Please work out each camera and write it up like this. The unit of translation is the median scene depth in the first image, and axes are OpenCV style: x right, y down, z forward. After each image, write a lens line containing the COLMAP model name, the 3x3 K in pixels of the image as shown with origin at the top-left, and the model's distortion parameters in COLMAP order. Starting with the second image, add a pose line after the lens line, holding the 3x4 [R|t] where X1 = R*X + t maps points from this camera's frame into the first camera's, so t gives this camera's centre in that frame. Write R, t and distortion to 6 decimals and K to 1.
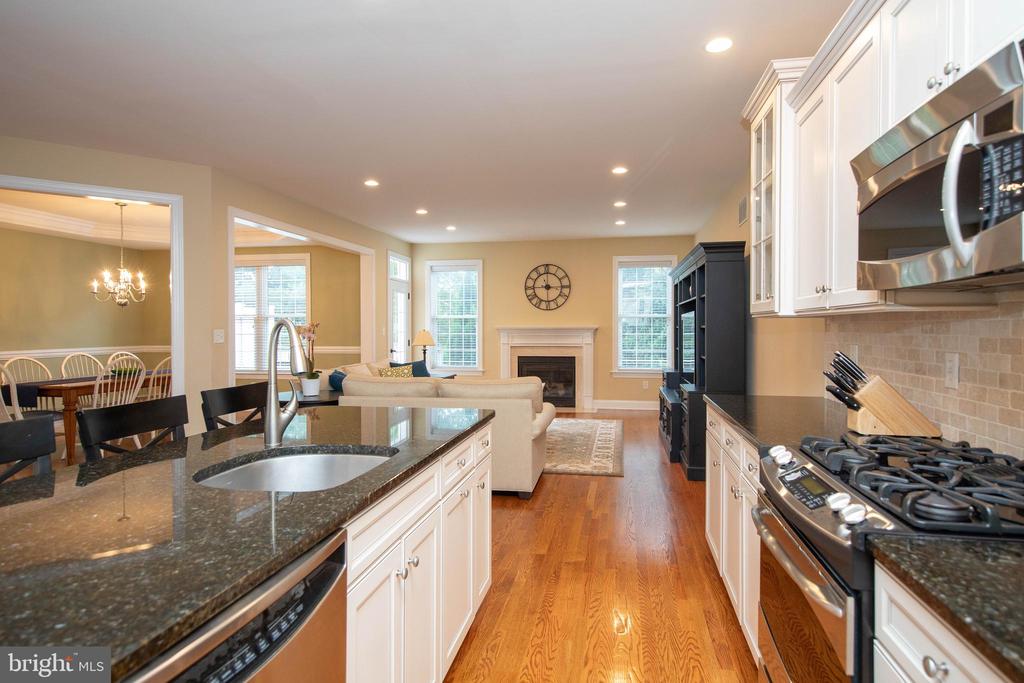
lens RADIAL K [[569.8, 0, 512.0], [0, 569.8, 341.5], [0, 0, 1]] dist [-0.001939, -0.000205]
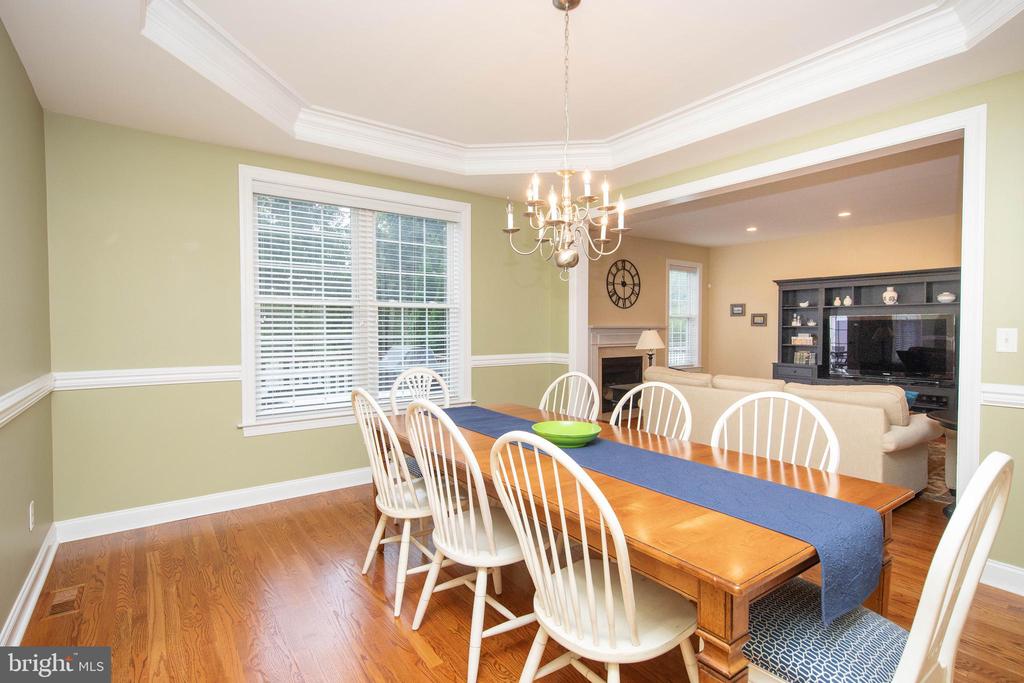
lens RADIAL K [[513.0, 0, 500.9], [0, 513.0, 333.1], [0, 0, 1]] dist [0.011126, -0.000258]
pose [[0.704286, -0.003566, 0.709907, -0.689304], [0.011241, 0.999918, -0.006129, -0.011090], [-0.709827, 0.012296, 0.704268, 0.549103]]
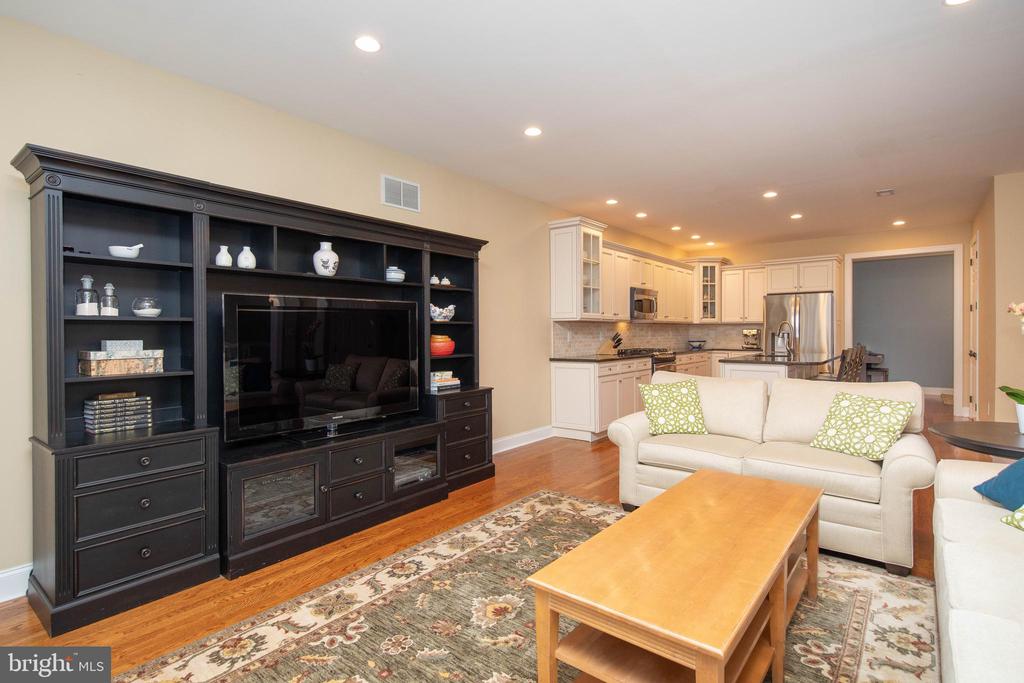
lens RADIAL K [[513.0, 0, 500.9], [0, 513.0, 333.1], [0, 0, 1]] dist [0.011126, -0.000258]
pose [[-0.879306, 0.008868, 0.476175, -0.068598], [0.021975, 0.999517, 0.021965, -0.015409], [-0.475750, 0.029778, -0.879076, 0.929676]]
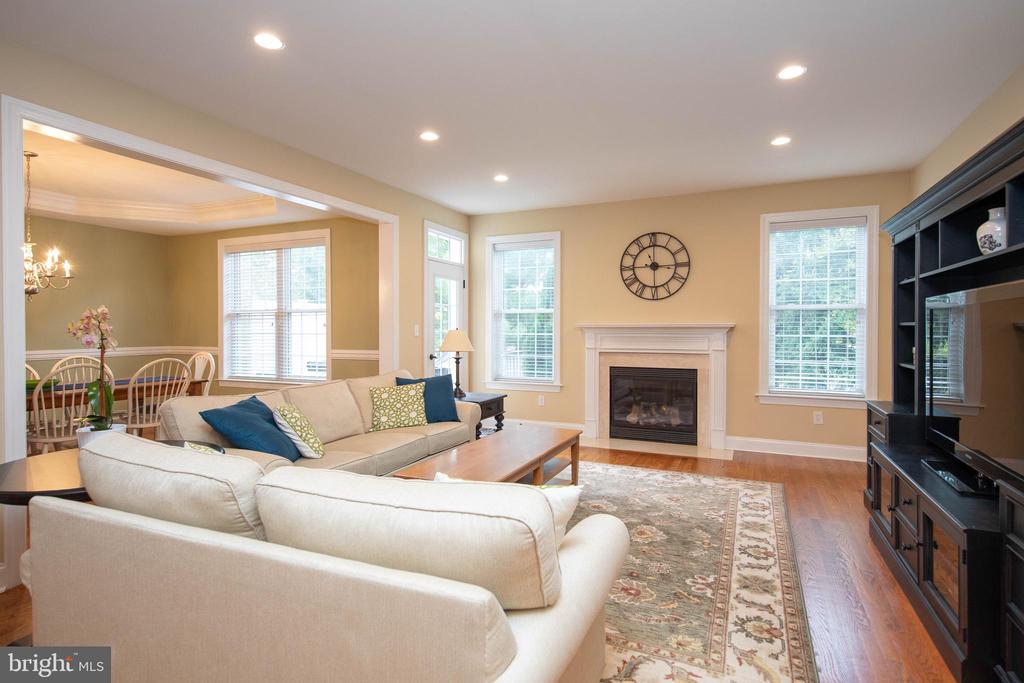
lens RADIAL K [[513.0, 0, 500.9], [0, 513.0, 333.1], [0, 0, 1]] dist [0.011126, -0.000258]
pose [[0.965144, 0.004976, -0.261672, 0.046754], [-0.008128, 0.999907, -0.010965, -0.007261], [0.261593, 0.012710, 0.965095, 0.361952]]
